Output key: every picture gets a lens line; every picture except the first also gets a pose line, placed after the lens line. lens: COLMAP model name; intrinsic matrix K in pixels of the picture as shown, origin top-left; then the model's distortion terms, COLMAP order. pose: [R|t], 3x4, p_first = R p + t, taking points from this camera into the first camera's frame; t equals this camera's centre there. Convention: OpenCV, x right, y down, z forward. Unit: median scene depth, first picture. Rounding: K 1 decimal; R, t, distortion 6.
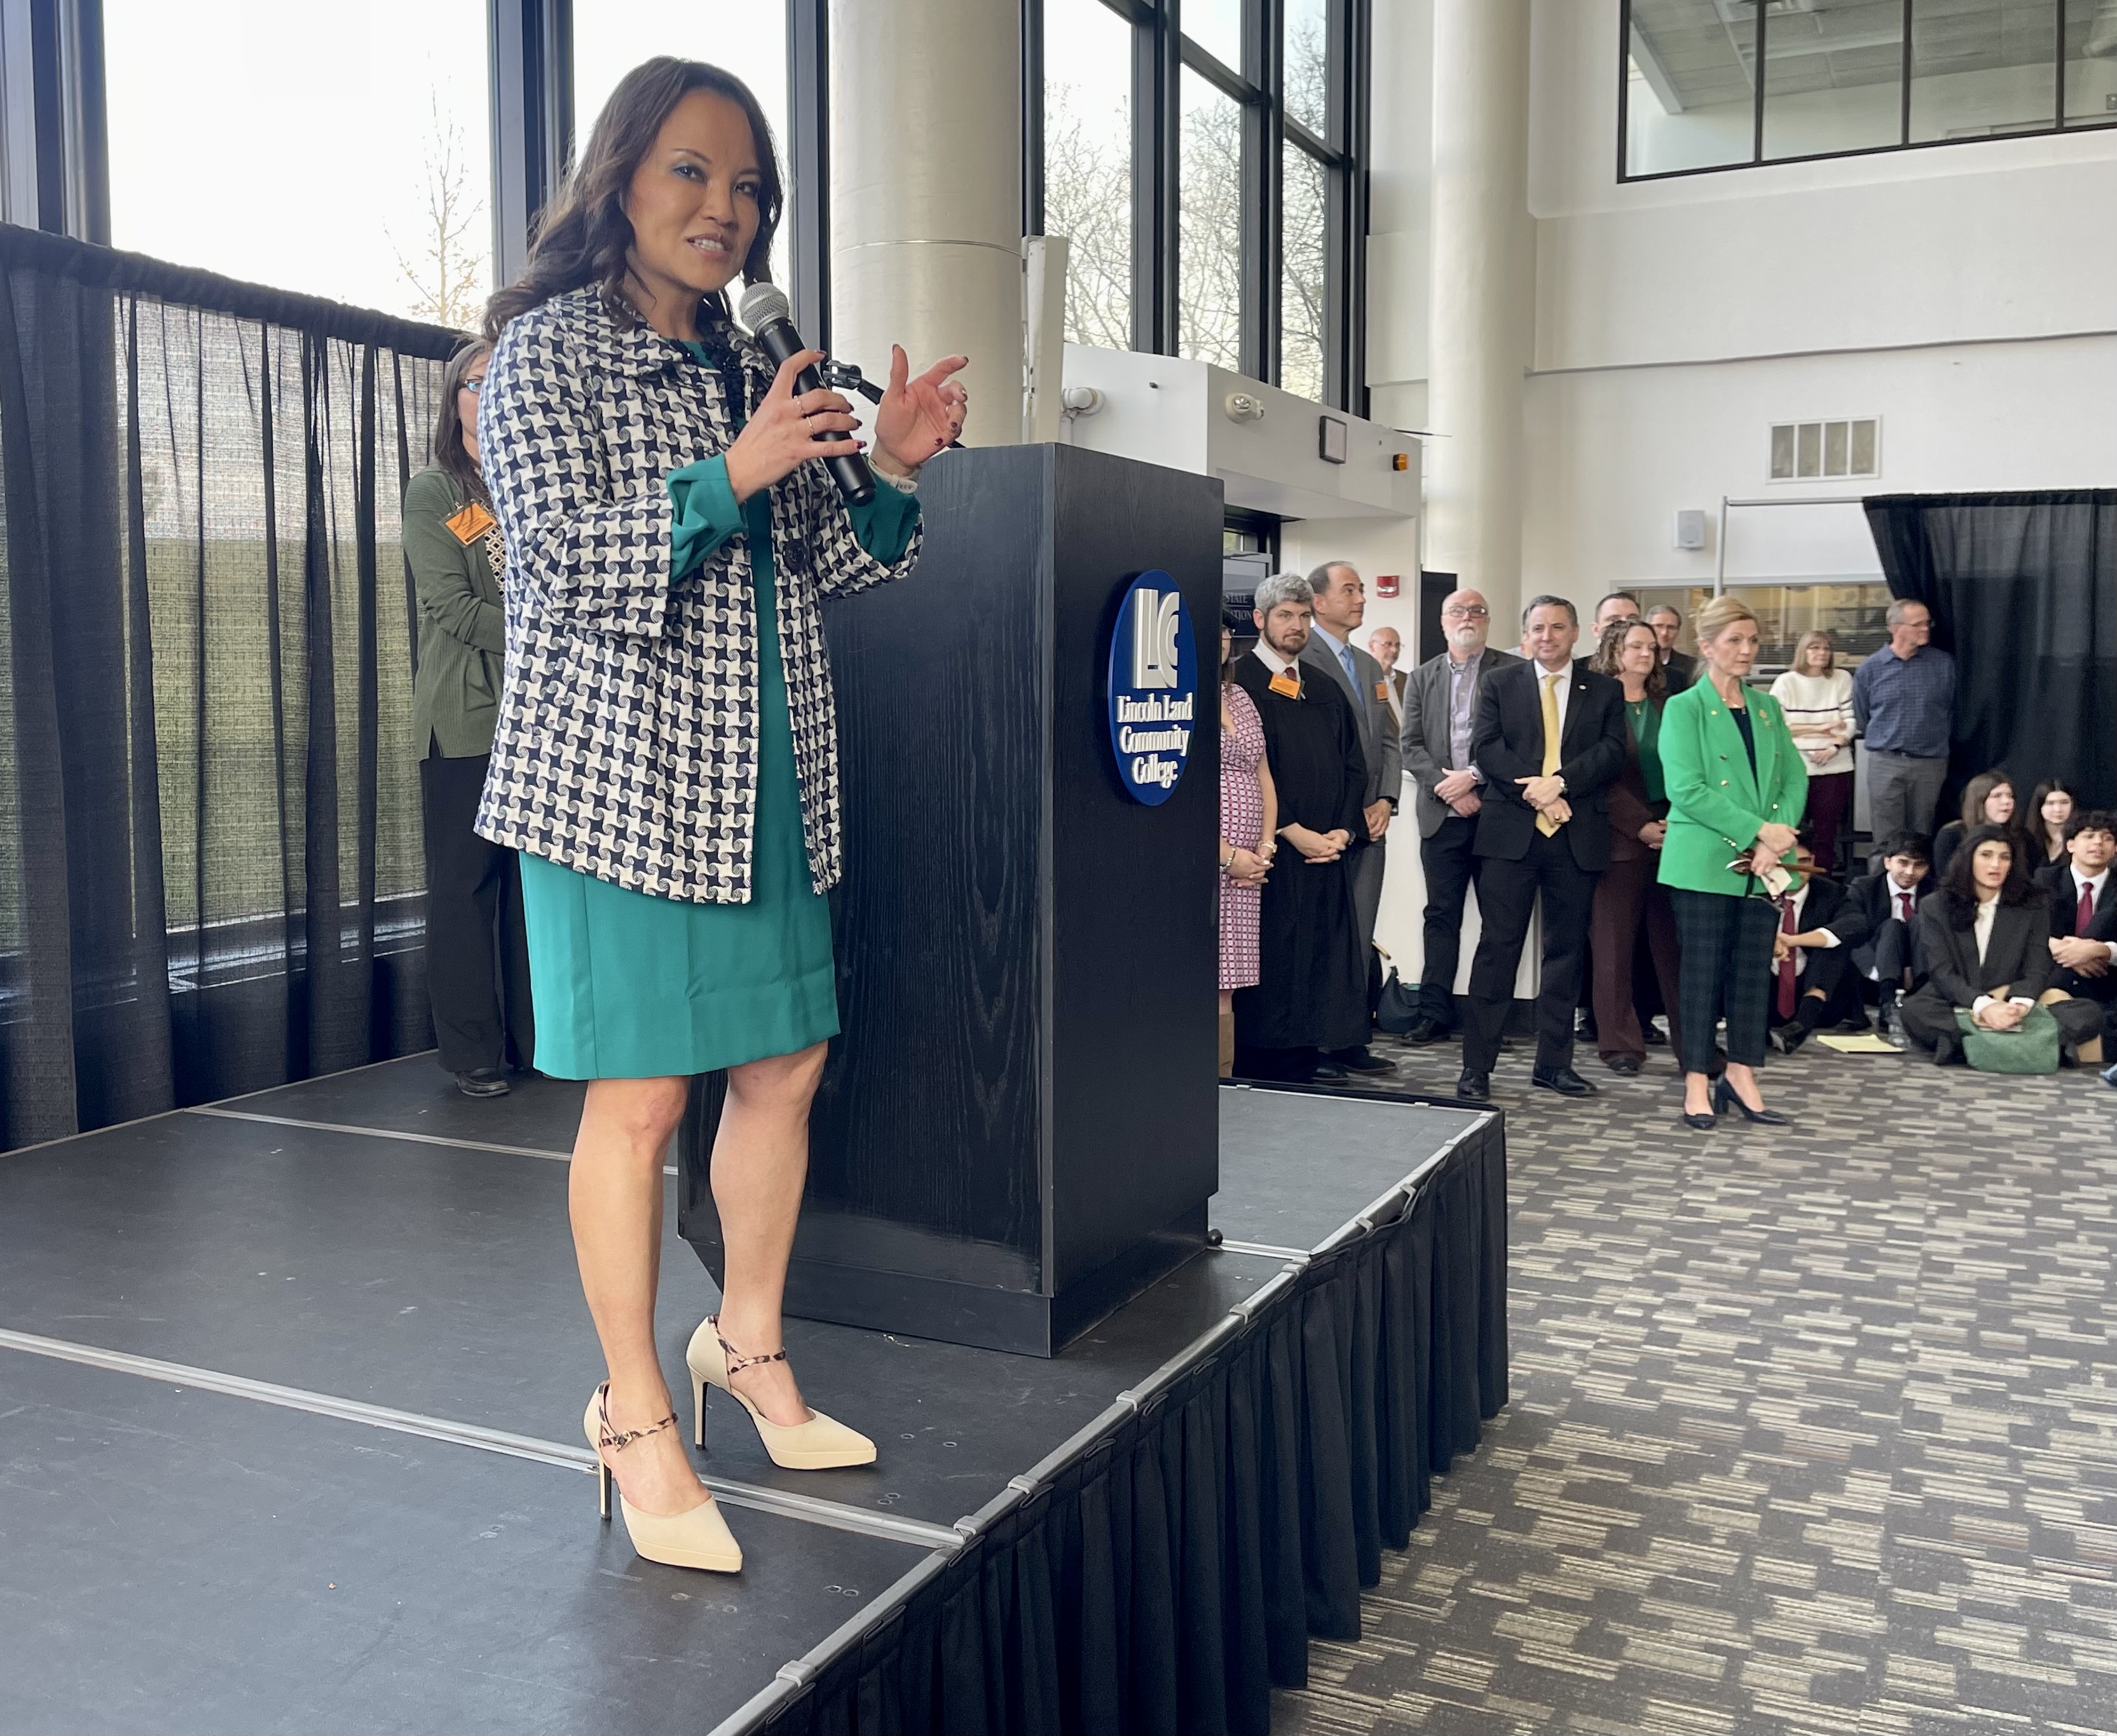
lens RADIAL K [[2118.5, 0, 869.7], [0, 2118.5, 794.0], [0, 0, 1]] dist [0.038093, 0.010192]
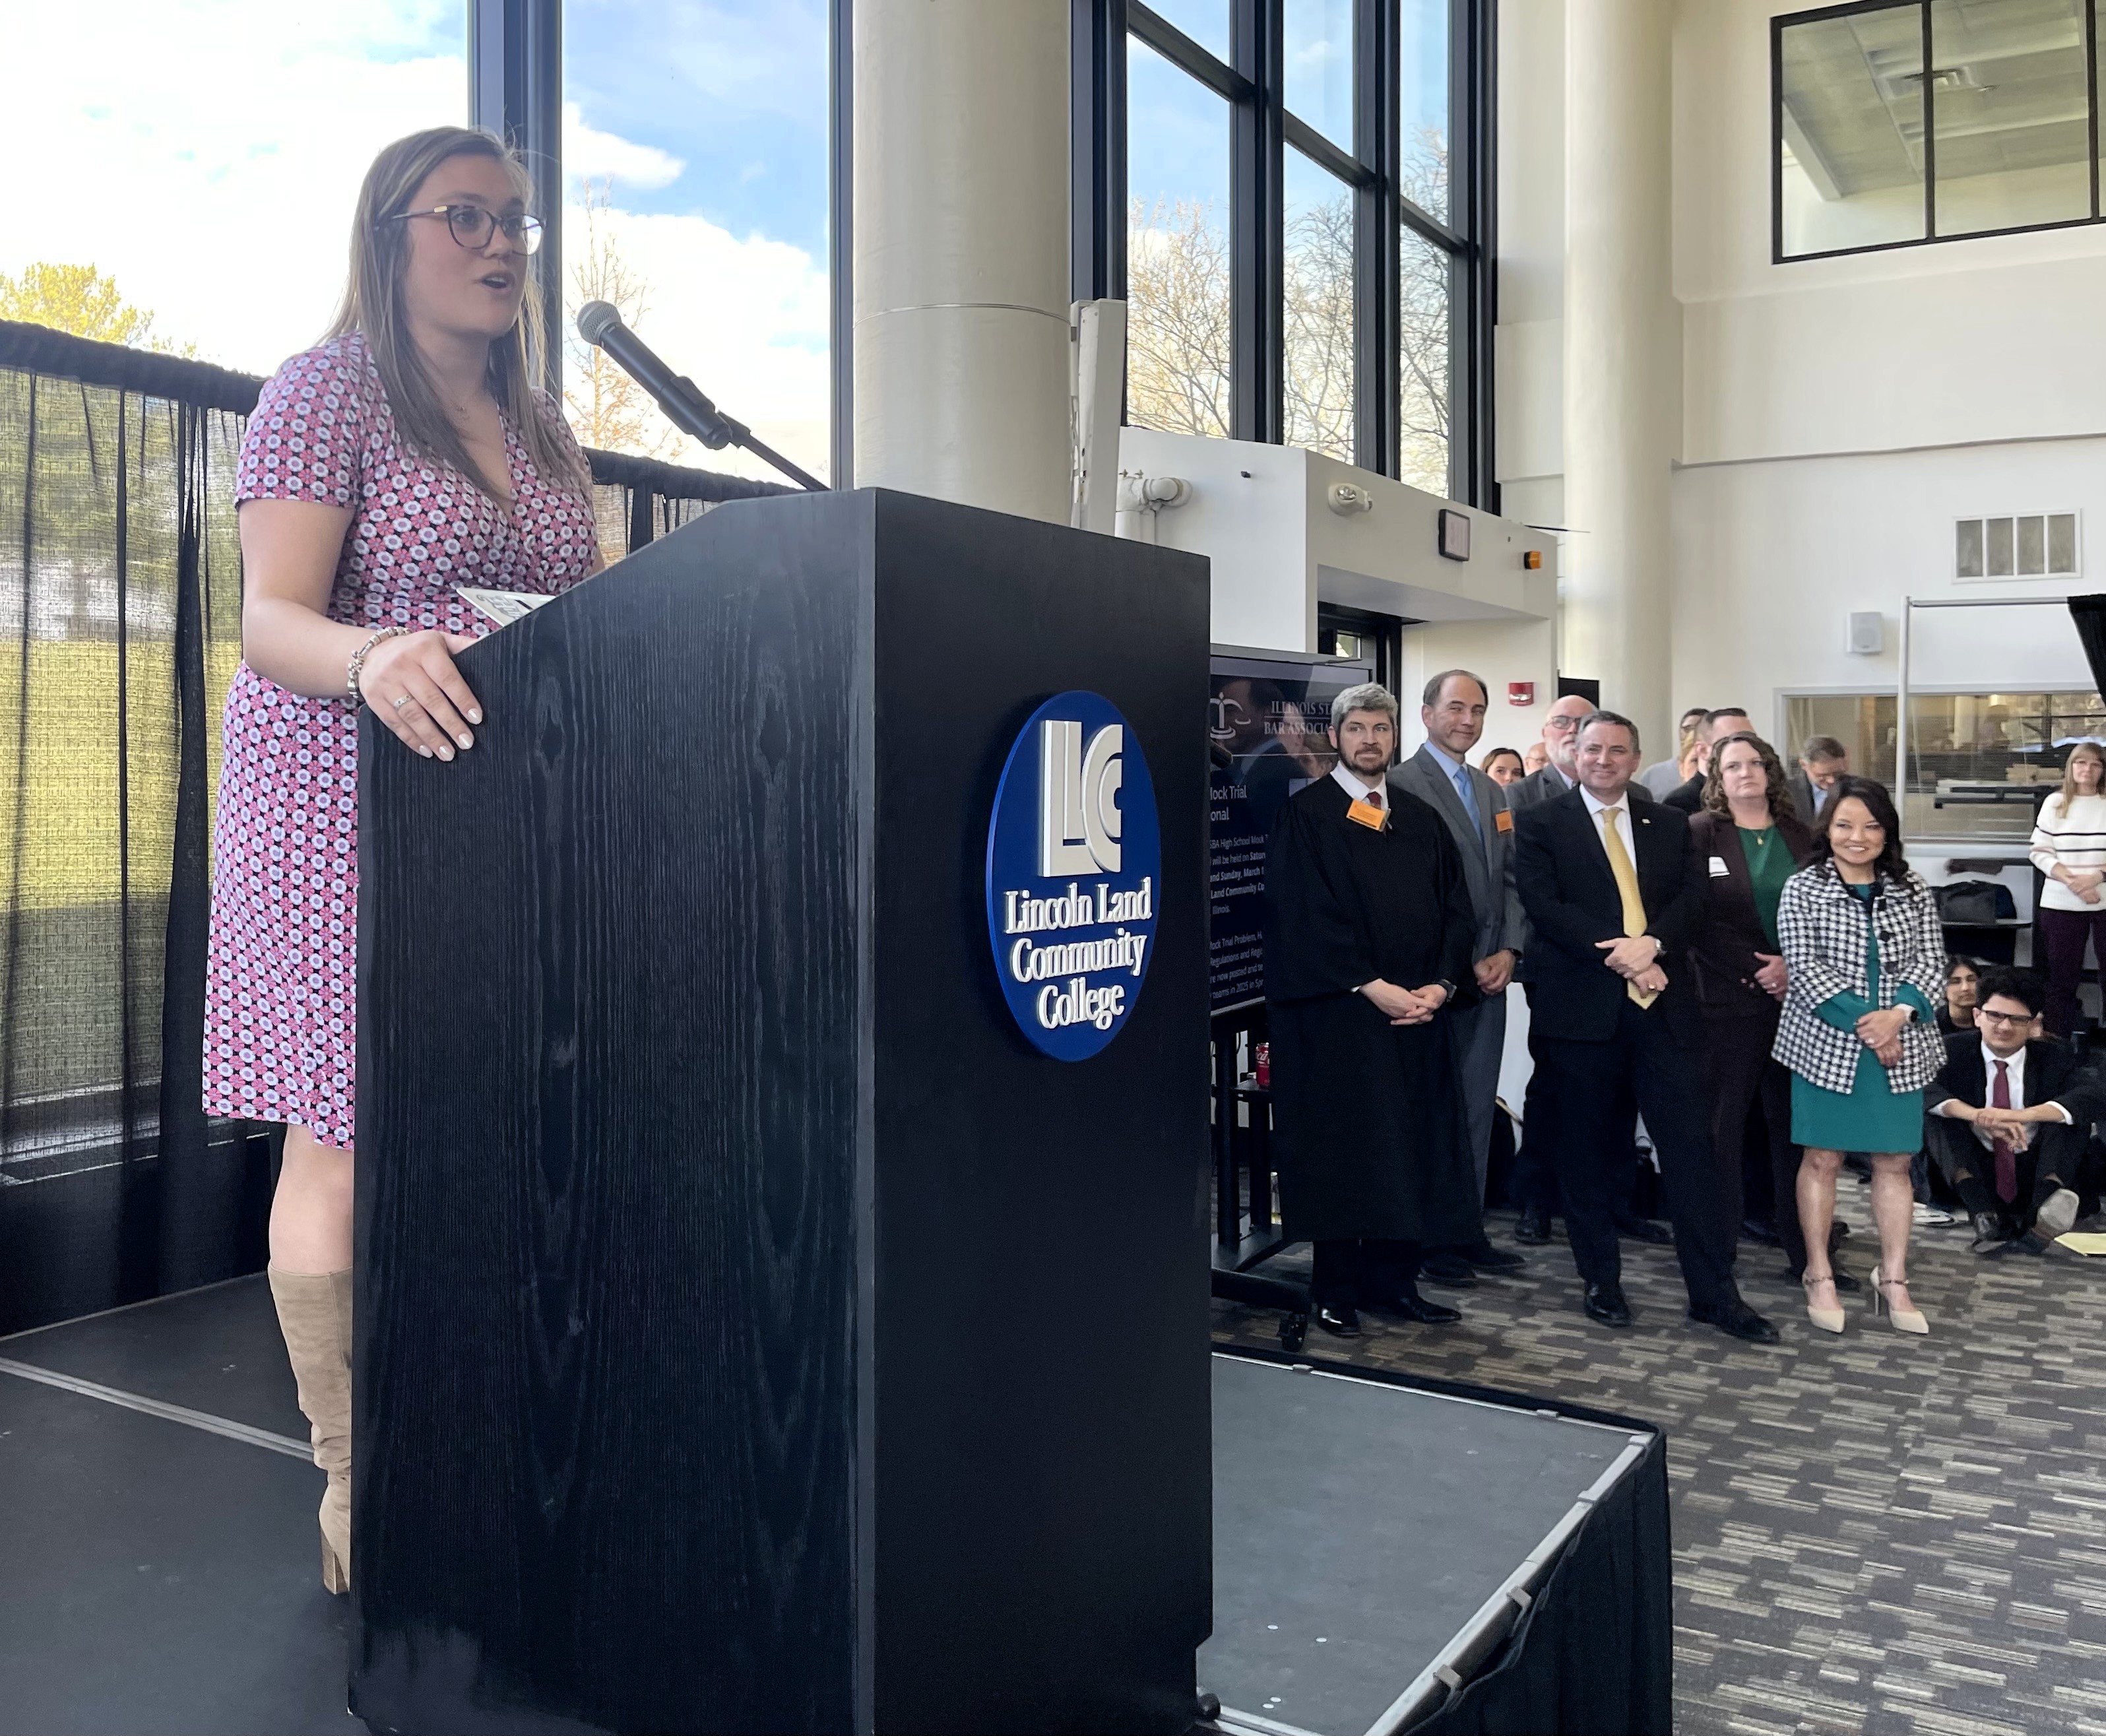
lens RADIAL K [[1998.1, 0, 781.4], [0, 1998.1, 747.9], [0, 0, 1]] dist [0.100136, -0.145703]
pose [[0.993068, 0.006014, -0.117388, 0.057858], [-0.013916, 0.997682, -0.066611, -0.023244], [0.116715, 0.067783, 0.990850, 0.193632]]
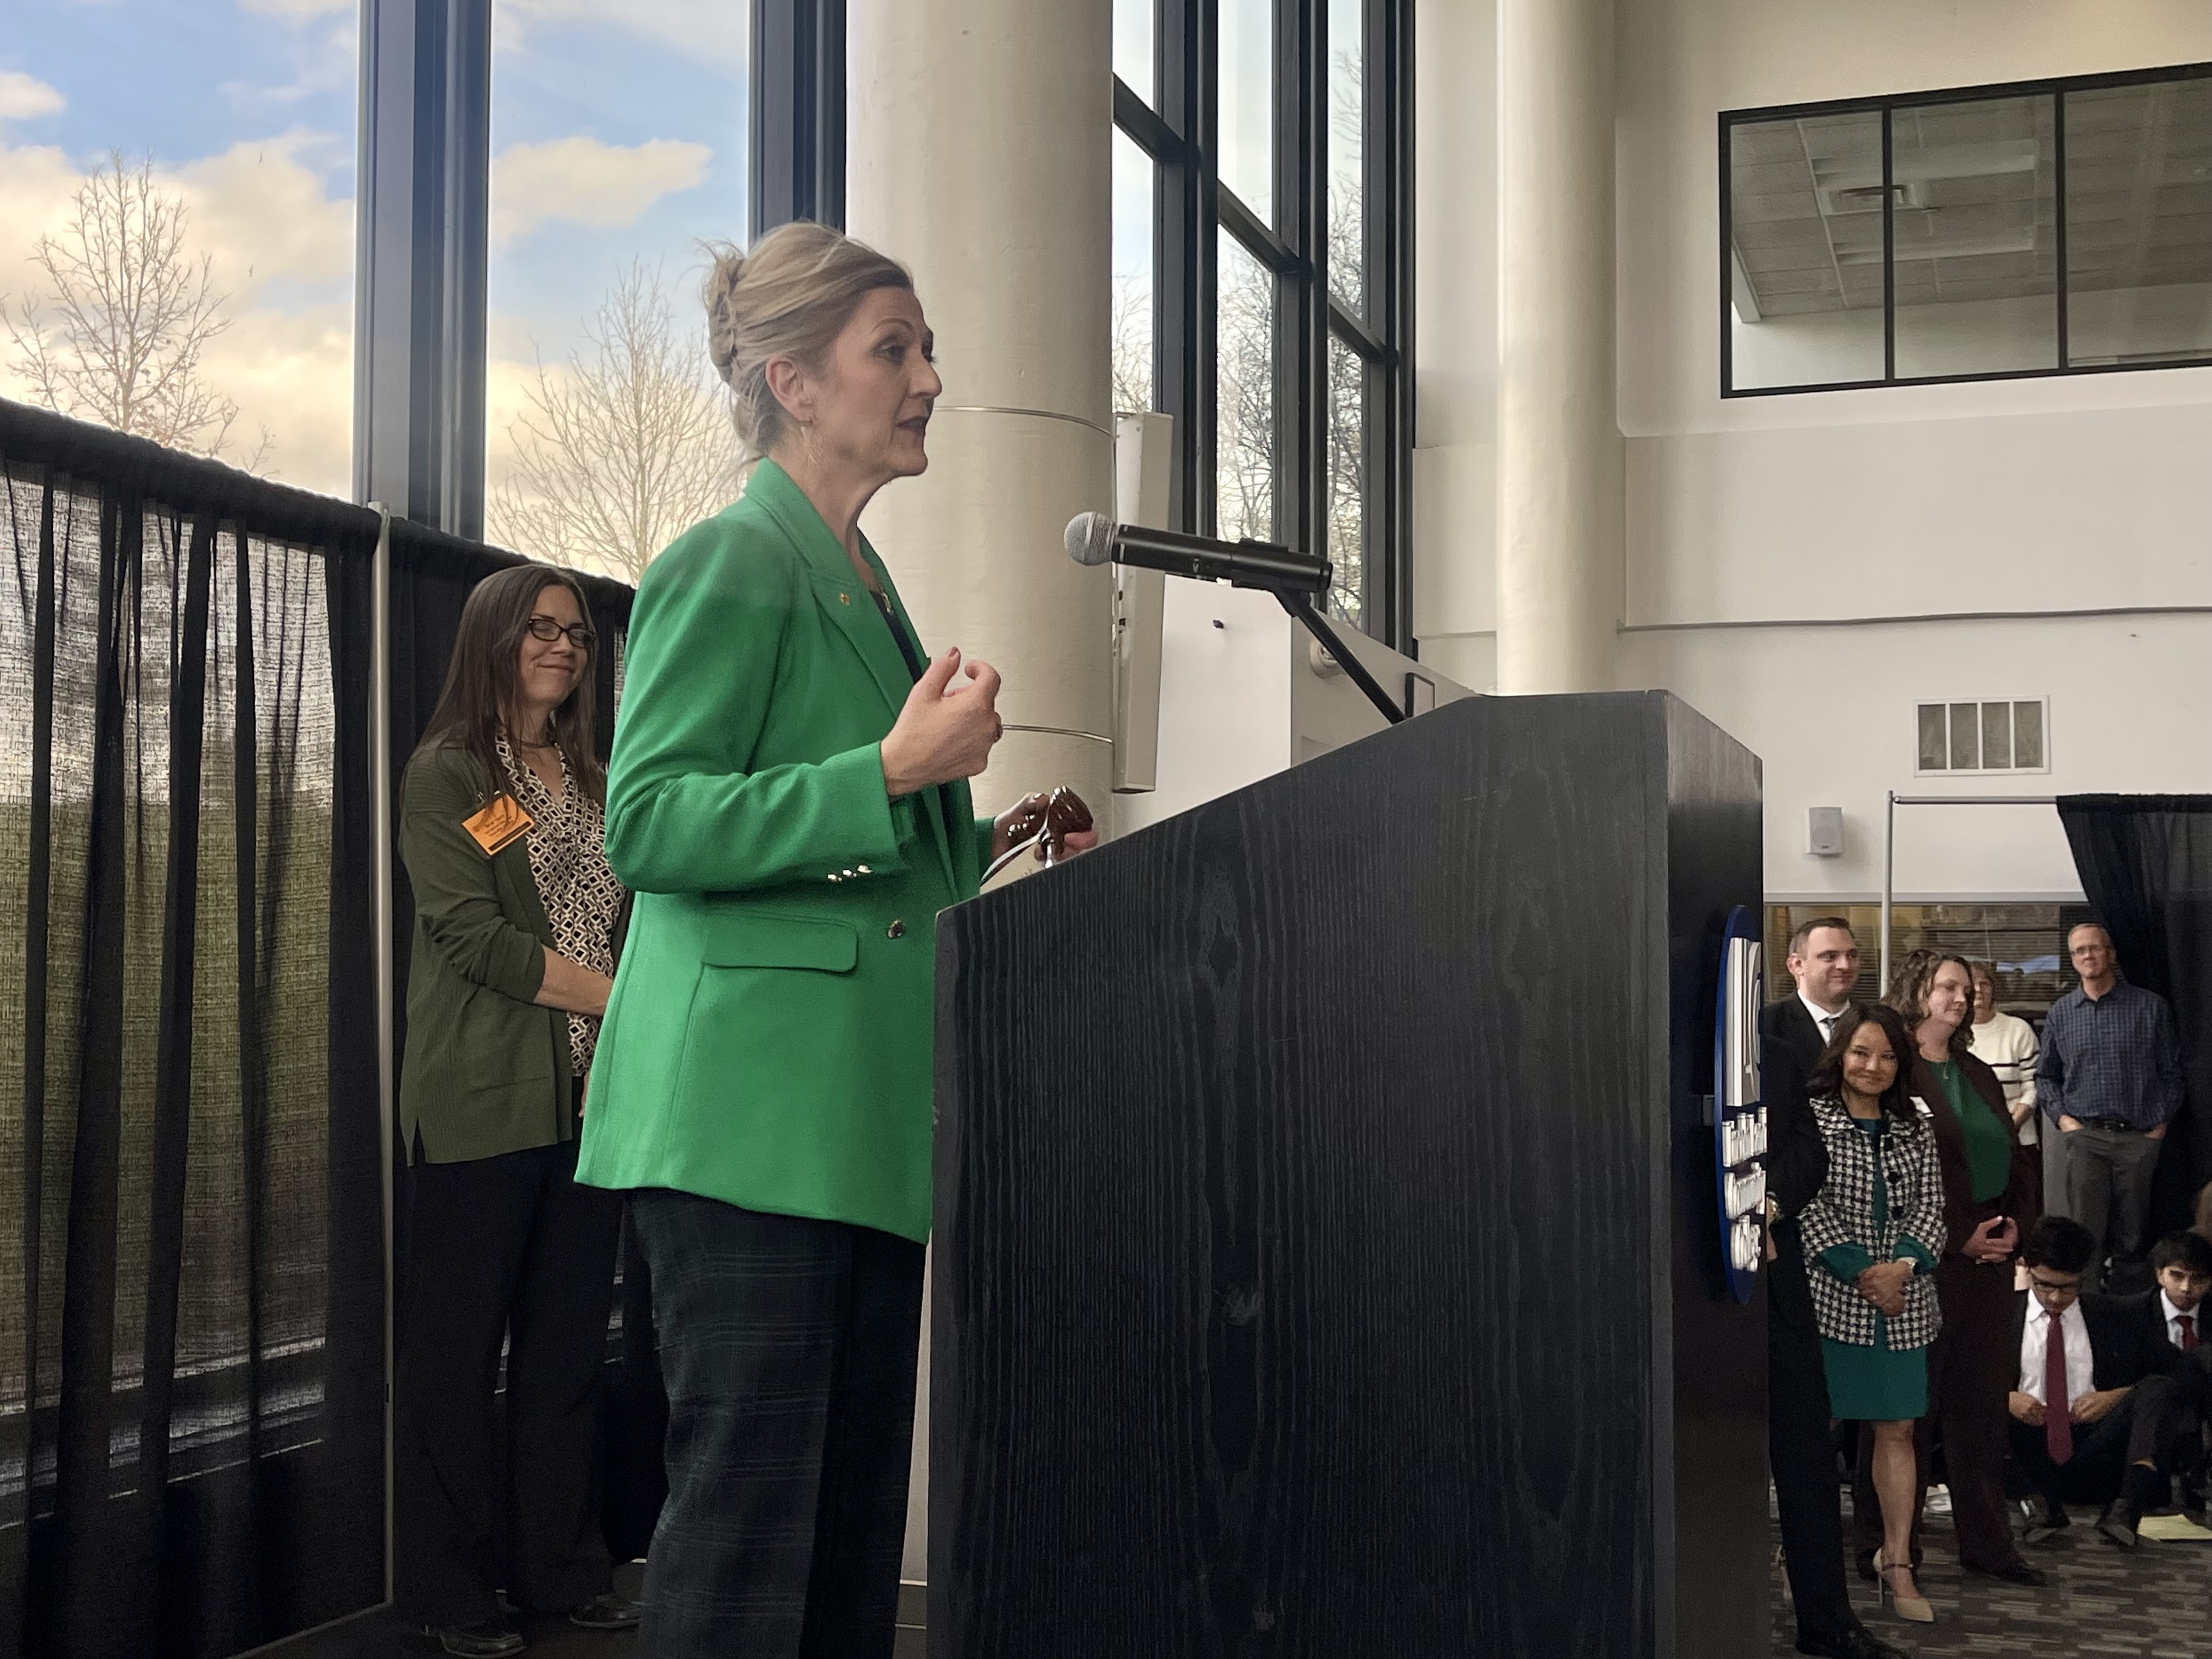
lens RADIAL K [[2710.1, 0, 1106.0], [0, 2710.1, 829.5], [0, 0, 1]] dist [0.051668, -0.008628]
pose [[0.986785, 0.021037, 0.160662, -0.083141], [-0.002402, 0.993326, -0.115312, -0.018870], [-0.162016, 0.113402, 0.980250, 0.136105]]
